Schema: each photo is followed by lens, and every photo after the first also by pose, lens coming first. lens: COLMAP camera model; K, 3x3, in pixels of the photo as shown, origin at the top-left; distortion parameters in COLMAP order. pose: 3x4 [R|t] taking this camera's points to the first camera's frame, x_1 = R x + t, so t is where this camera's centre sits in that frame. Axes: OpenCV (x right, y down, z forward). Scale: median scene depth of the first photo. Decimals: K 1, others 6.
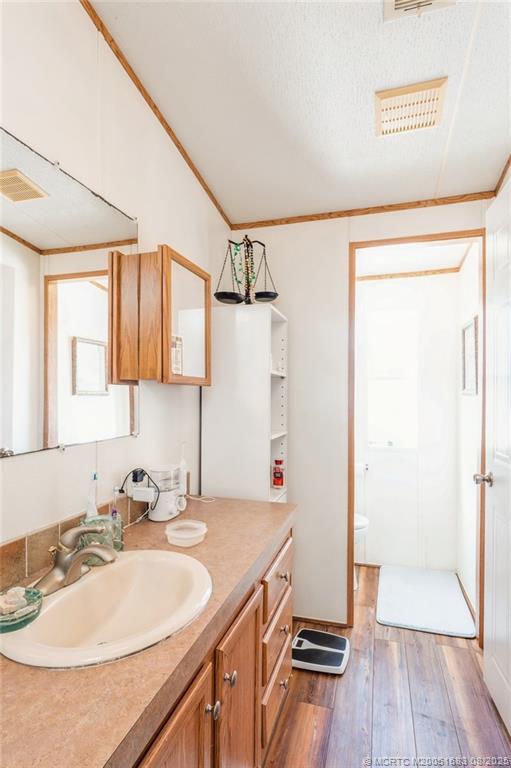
lens RADIAL K [[406.3, 0, 242.8], [0, 406.3, 398.3], [0, 0, 1]] dist [-0.018440, 0.003025]
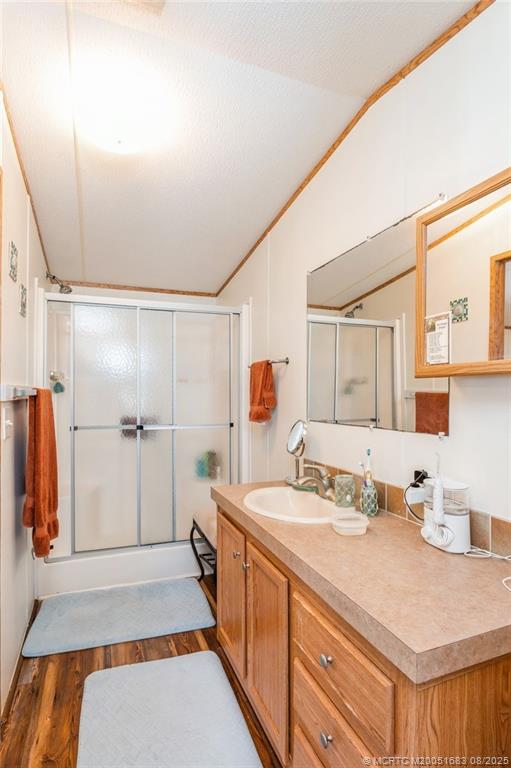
lens RADIAL K [[406.3, 0, 248.3], [0, 406.3, 391.6], [0, 0, 1]] dist [-0.018440, 0.003025]
pose [[-0.774682, -0.007882, -0.632301, 0.641158], [-0.015496, 0.999859, 0.006521, -0.006378], [0.632161, 0.014850, -0.774695, 1.453481]]
